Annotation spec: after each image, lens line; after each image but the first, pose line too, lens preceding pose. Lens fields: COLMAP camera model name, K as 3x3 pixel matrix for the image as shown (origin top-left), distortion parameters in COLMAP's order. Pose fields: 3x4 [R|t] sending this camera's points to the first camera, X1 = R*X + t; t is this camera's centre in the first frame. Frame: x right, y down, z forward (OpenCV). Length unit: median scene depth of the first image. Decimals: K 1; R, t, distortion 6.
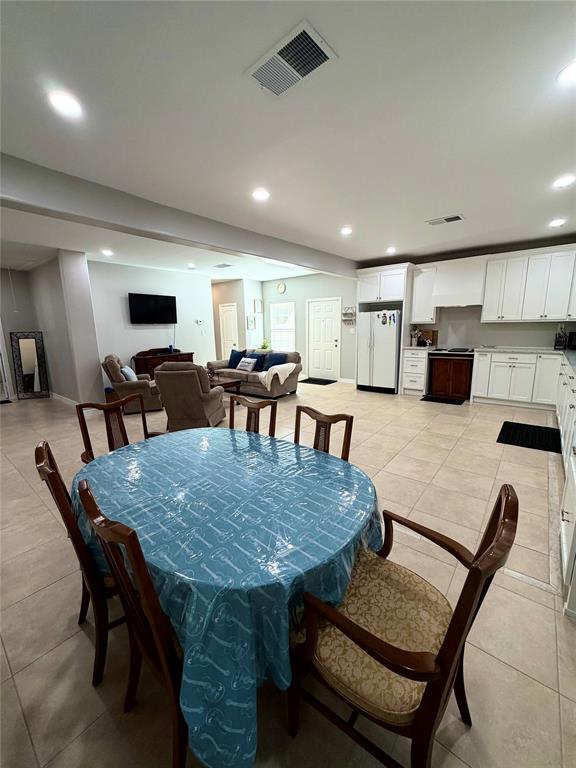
lens RADIAL K [[307.2, 0, 287.1], [0, 307.2, 381.5], [0, 0, 1]] dist [0.003680, -0.000071]
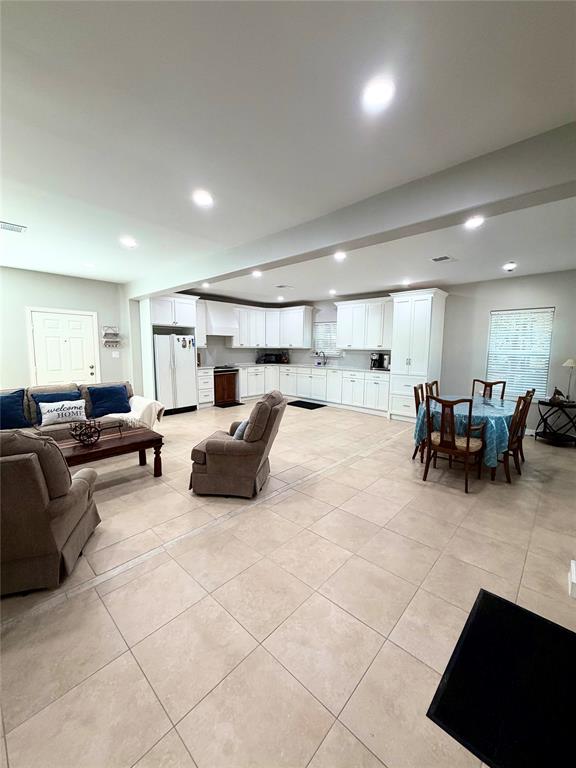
lens RADIAL K [[307.2, 0, 288.4], [0, 307.2, 382.7], [0, 0, 1]] dist [0.003680, -0.000071]
pose [[0.053906, -0.096309, 0.993891, -0.754753], [0.170469, 0.981614, 0.085874, -0.098332], [-0.983887, 0.164798, 0.069333, 0.599981]]
